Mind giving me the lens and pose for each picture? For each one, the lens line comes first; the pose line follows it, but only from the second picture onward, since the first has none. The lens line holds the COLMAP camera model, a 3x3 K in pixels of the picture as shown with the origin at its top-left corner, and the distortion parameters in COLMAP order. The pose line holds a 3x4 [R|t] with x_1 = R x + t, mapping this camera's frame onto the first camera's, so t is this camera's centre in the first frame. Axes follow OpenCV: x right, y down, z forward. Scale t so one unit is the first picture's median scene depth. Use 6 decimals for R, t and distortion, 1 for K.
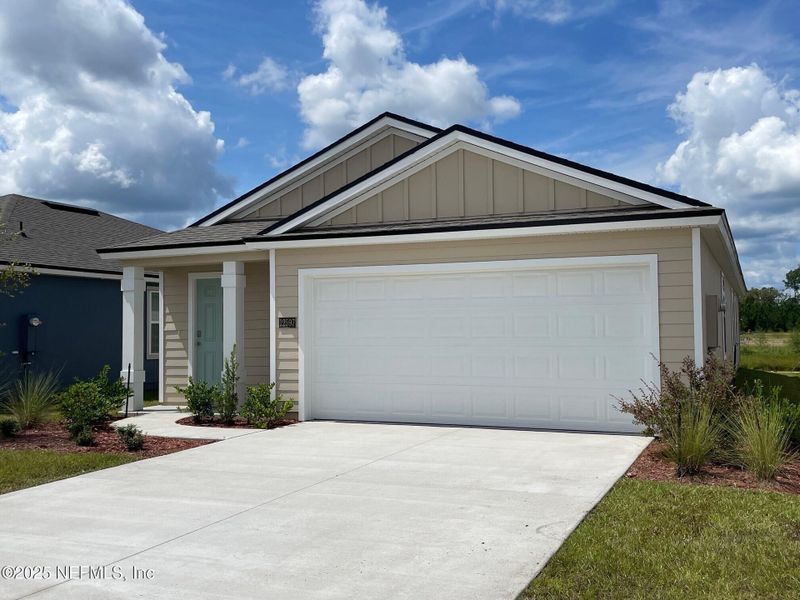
lens RADIAL K [[826.9, 0, 384.6], [0, 826.9, 307.7], [0, 0, 1]] dist [0.092261, -0.101928]
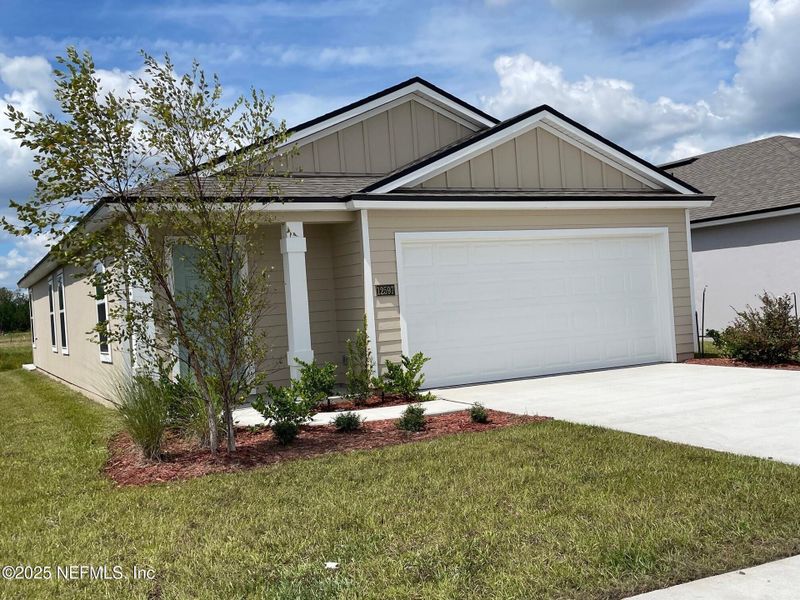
lens RADIAL K [[826.9, 0, 384.6], [0, 826.9, 307.7], [0, 0, 1]] dist [0.092261, -0.101928]
pose [[0.631094, -0.036375, 0.774853, -0.835736], [0.034845, 0.999221, 0.018528, 0.020413], [-0.774923, 0.015307, 0.631870, 0.421574]]
